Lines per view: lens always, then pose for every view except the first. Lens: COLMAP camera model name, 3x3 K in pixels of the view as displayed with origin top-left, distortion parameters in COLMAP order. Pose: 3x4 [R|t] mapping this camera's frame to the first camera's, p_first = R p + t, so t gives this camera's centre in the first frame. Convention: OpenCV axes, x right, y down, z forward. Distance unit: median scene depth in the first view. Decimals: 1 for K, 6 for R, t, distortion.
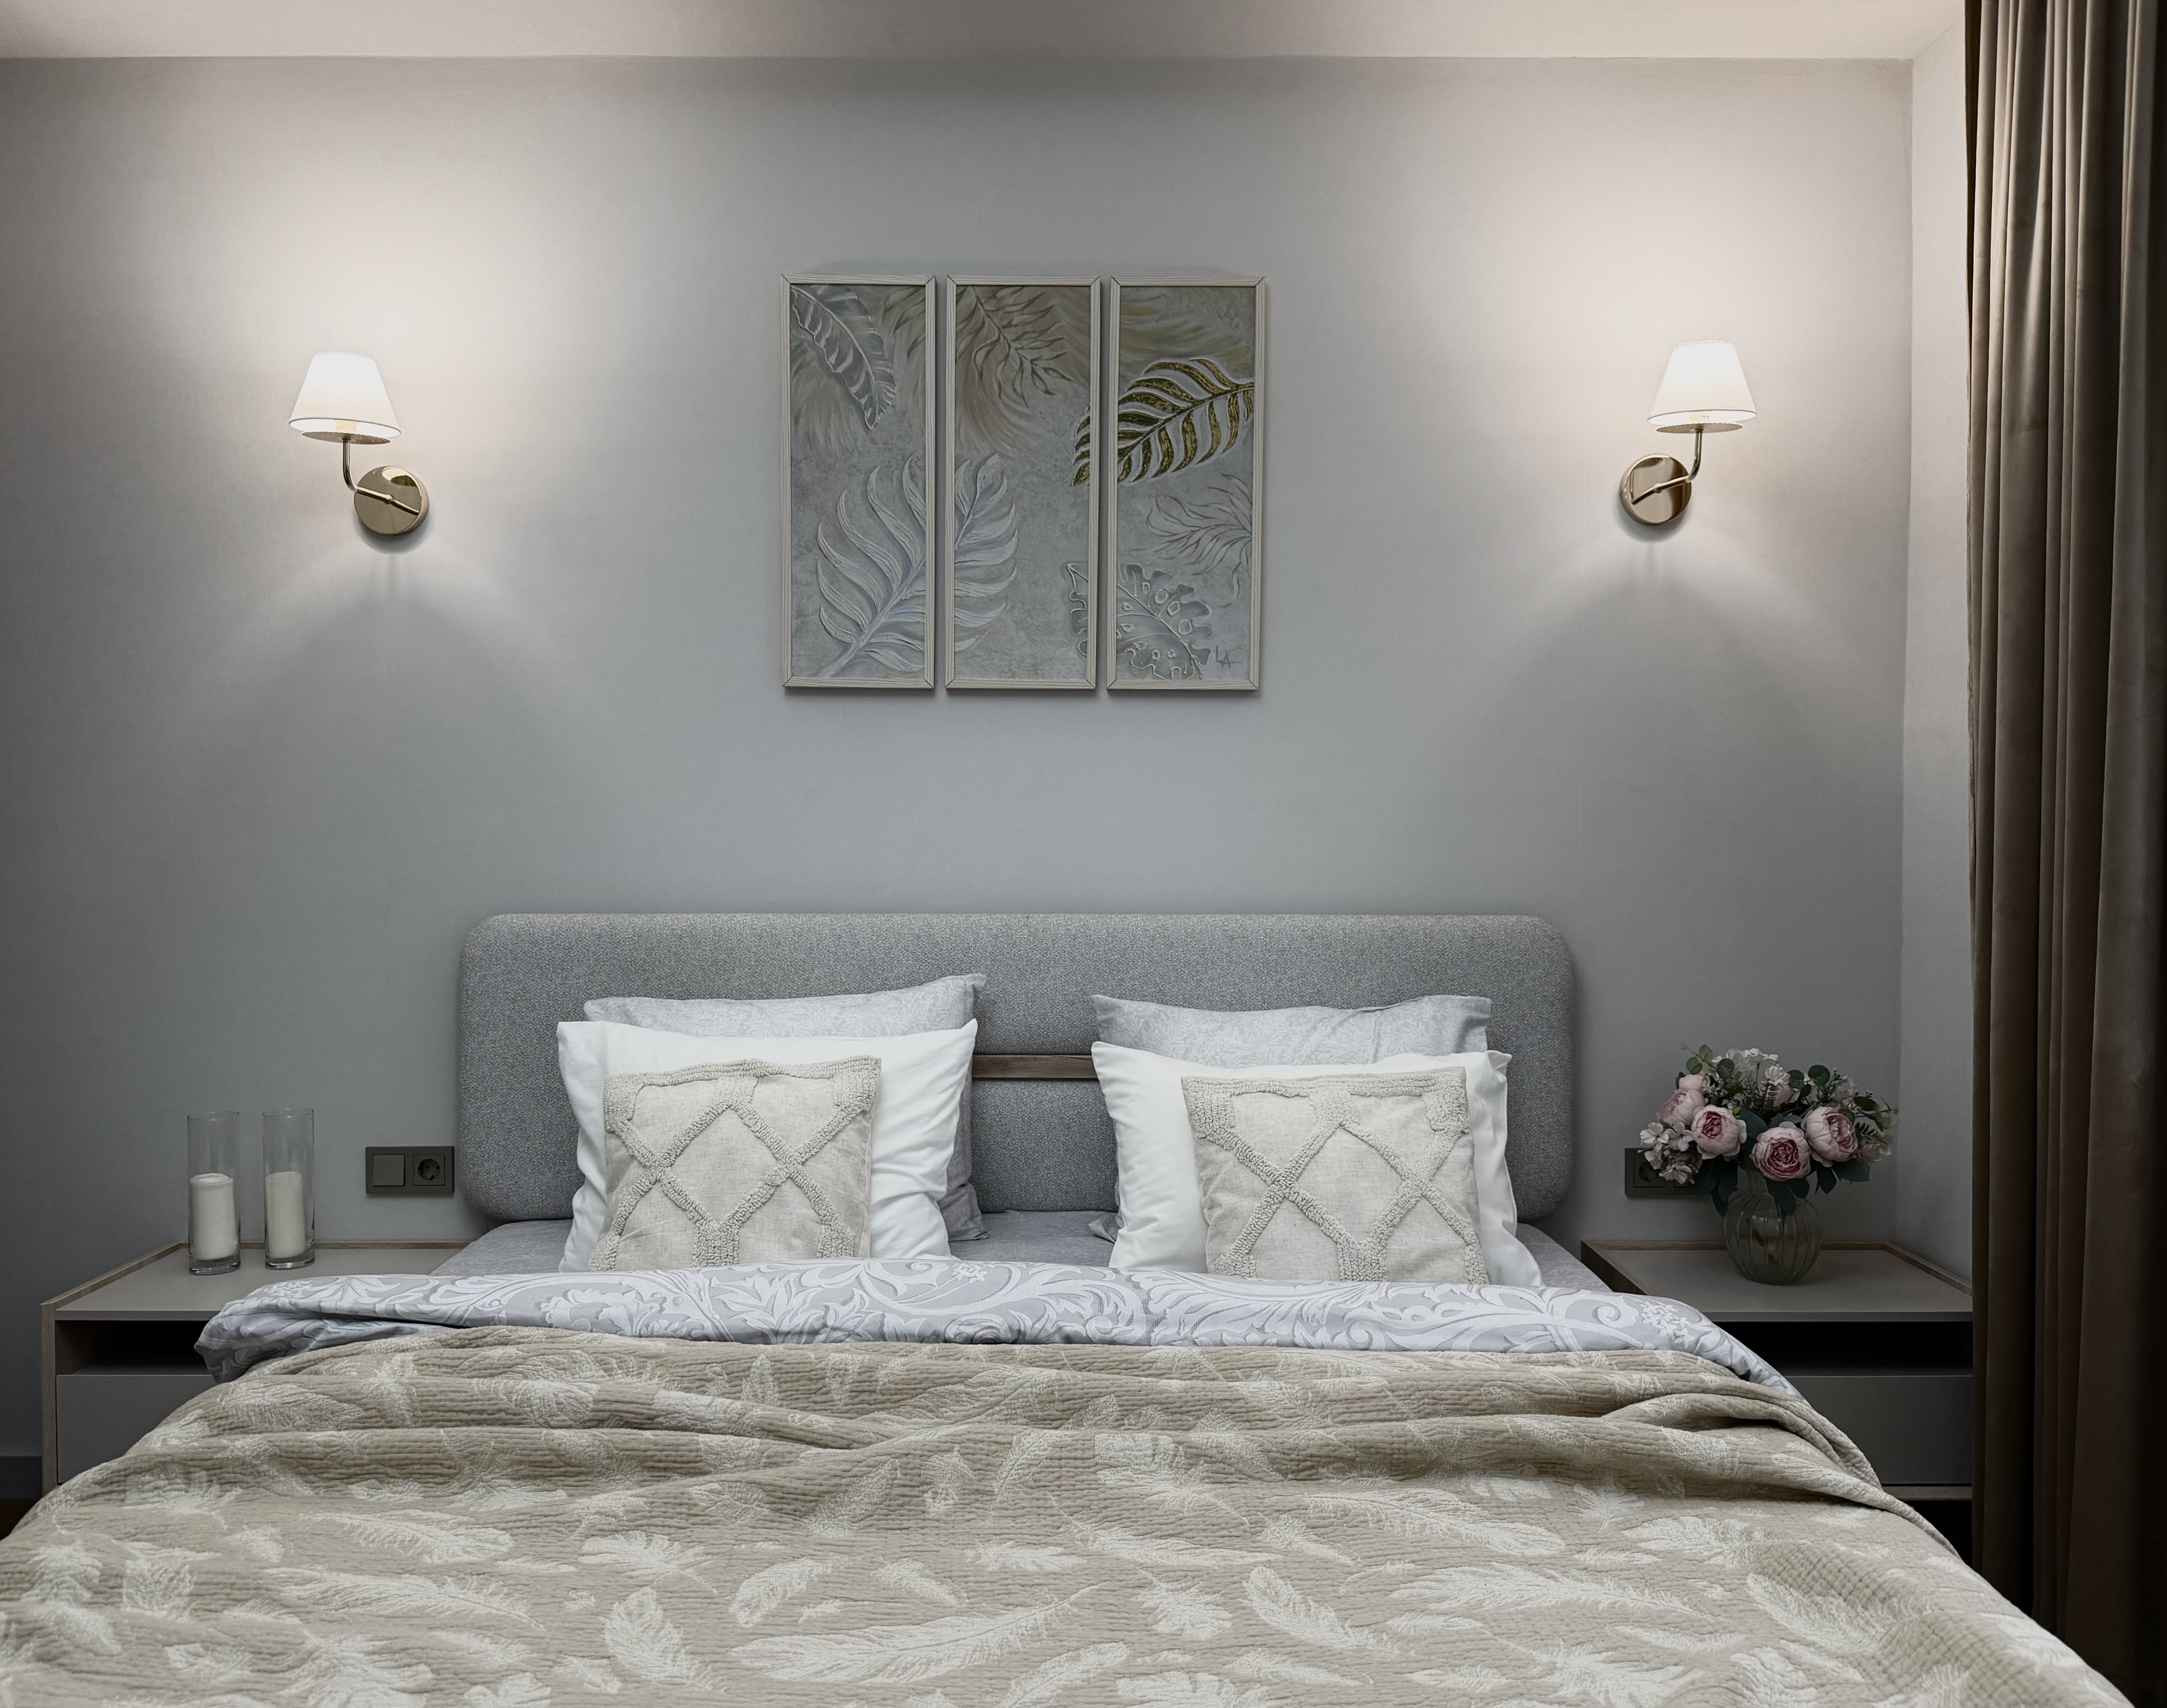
lens RADIAL K [[1640.9, 0, 1045.7], [0, 1640.9, 871.1], [0, 0, 1]] dist [0.093854, -0.118859]
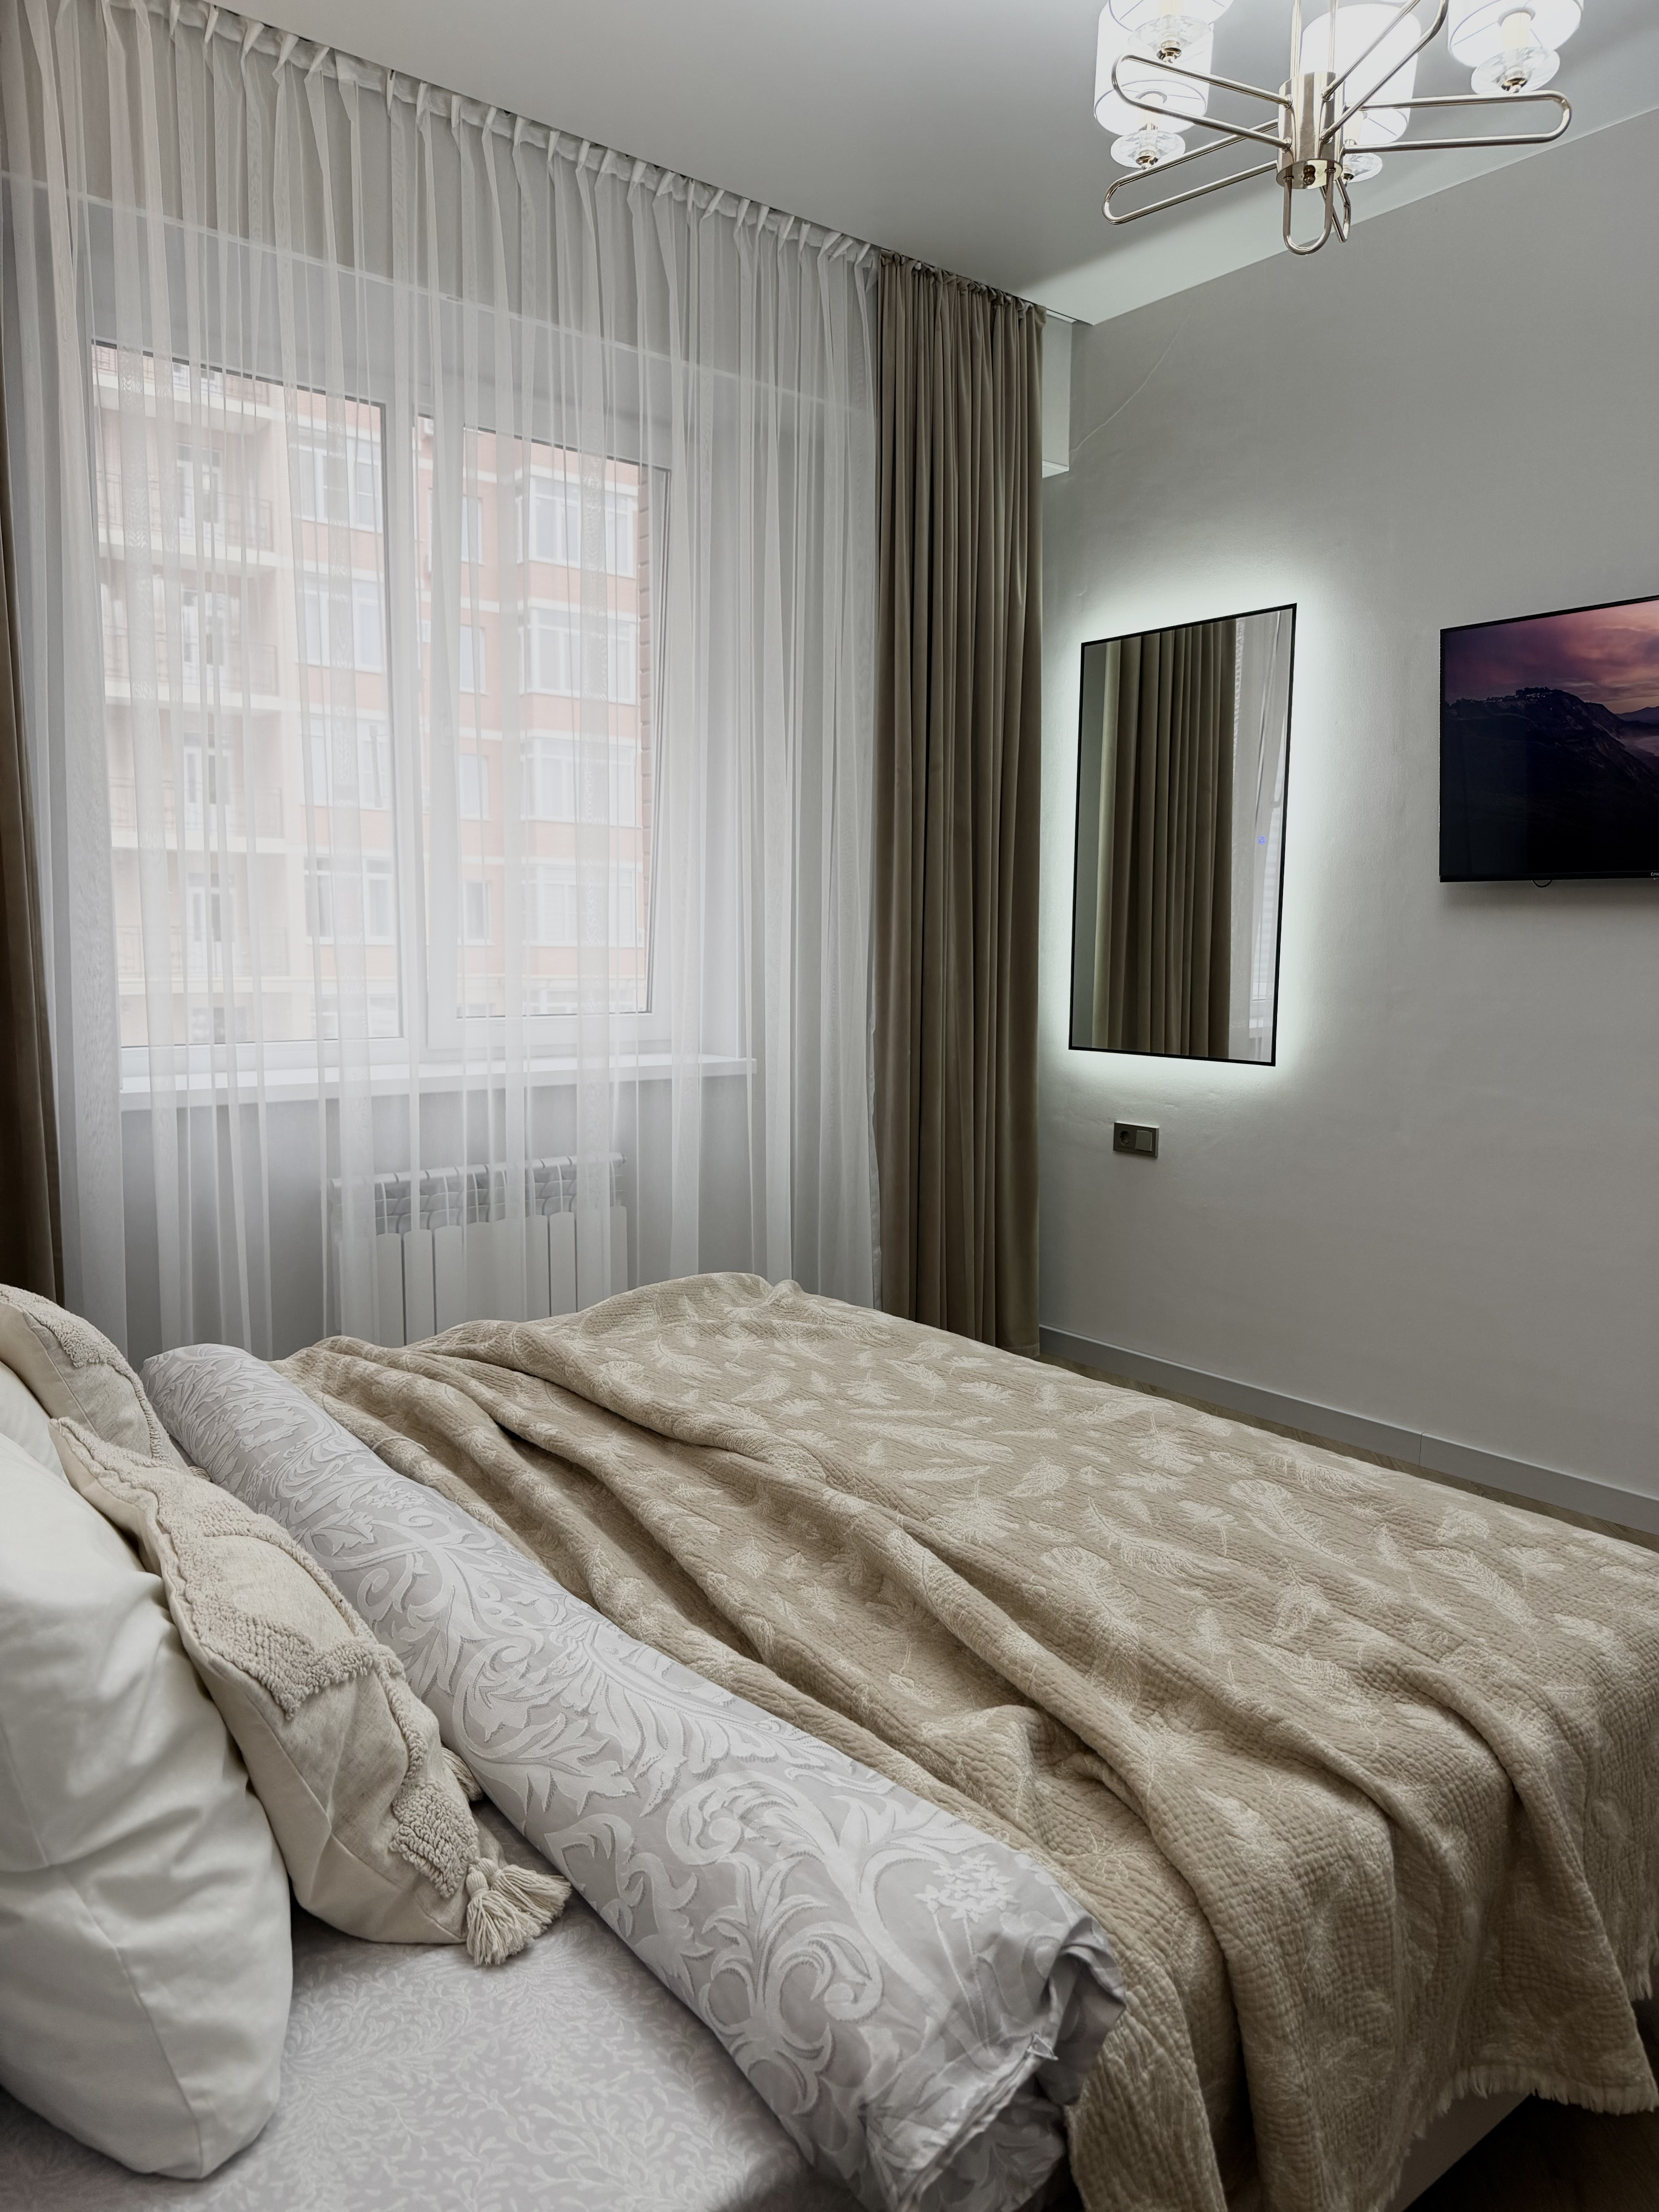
lens RADIAL K [[1527.6, 0, 825.5], [0, 1527.6, 1105.9], [0, 0, 1]] dist [0.041704, -0.060532]
pose [[-0.627070, -0.094167, 0.773250, -0.567495], [0.020414, 0.990339, 0.137159, -0.045727], [-0.778695, 0.101793, -0.619090, 0.955647]]
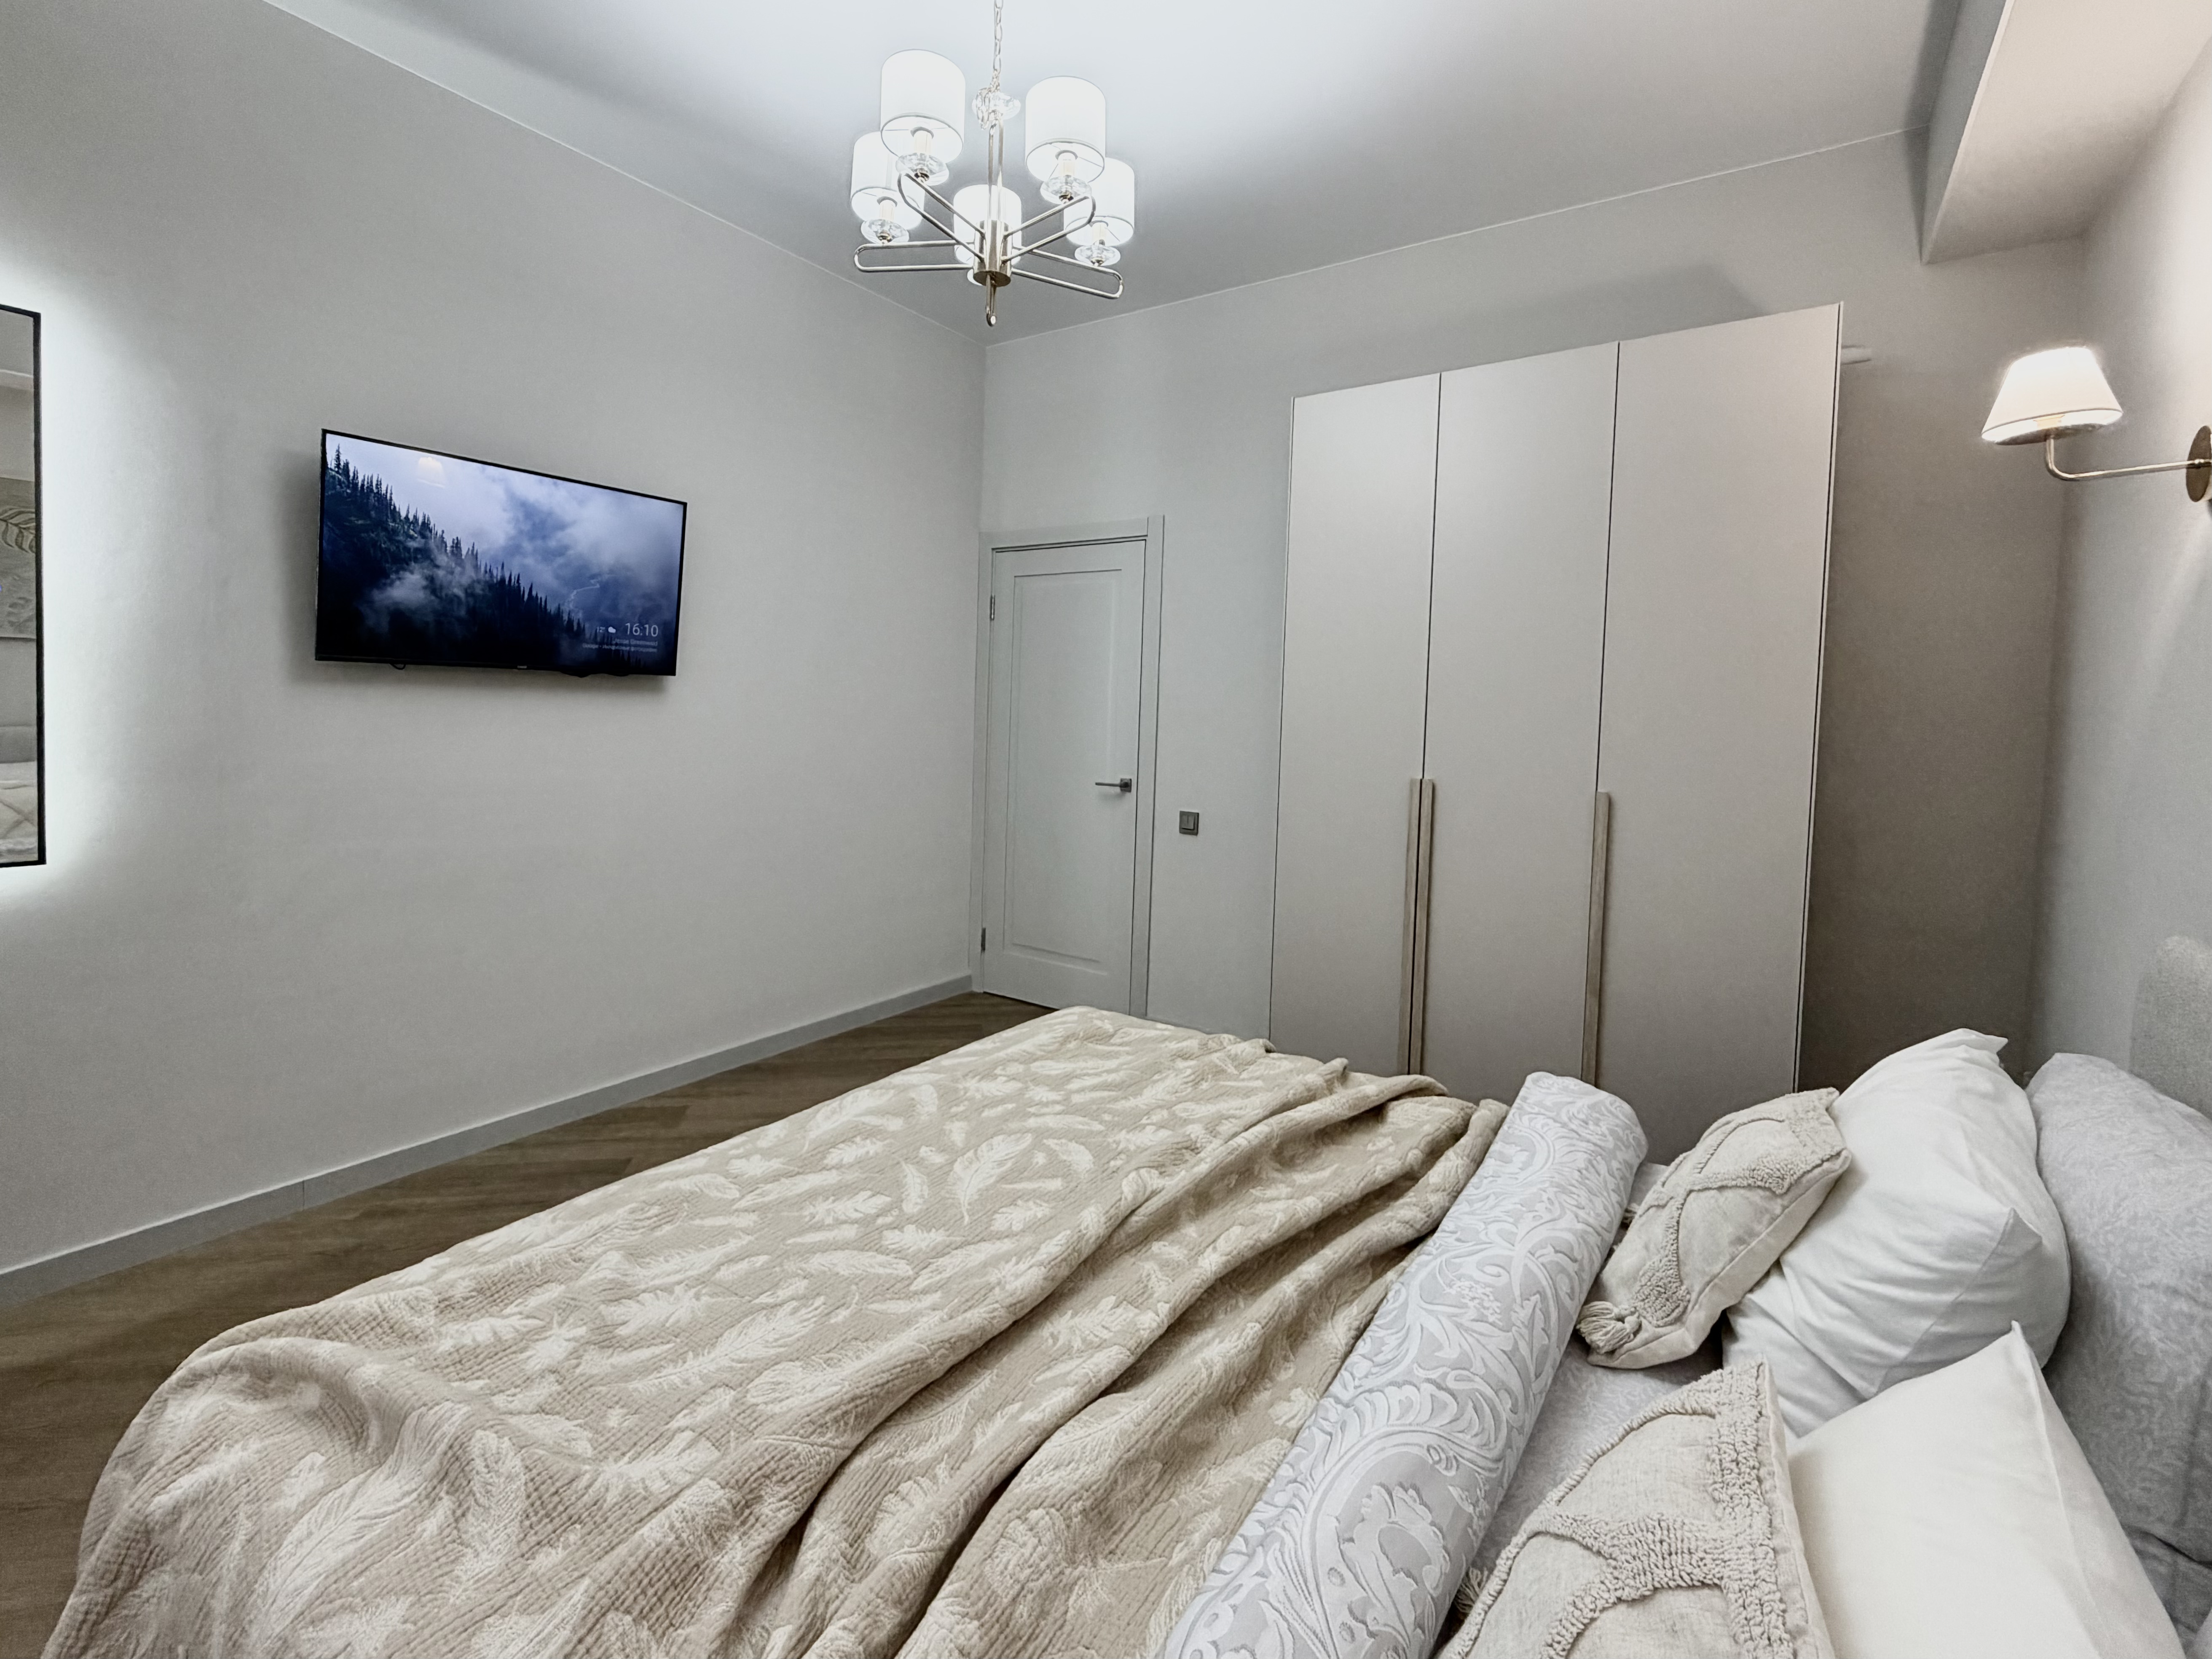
lens RADIAL K [[984.2, 0, 1092.8], [0, 984.2, 738.0], [0, 0, 1]] dist [0.002427, 0.000771]
pose [[-0.566619, 0.009213, -0.823928, 0.395660], [-0.062817, 0.996544, 0.054344, -0.064977], [0.821582, 0.082549, -0.564082, 0.823925]]
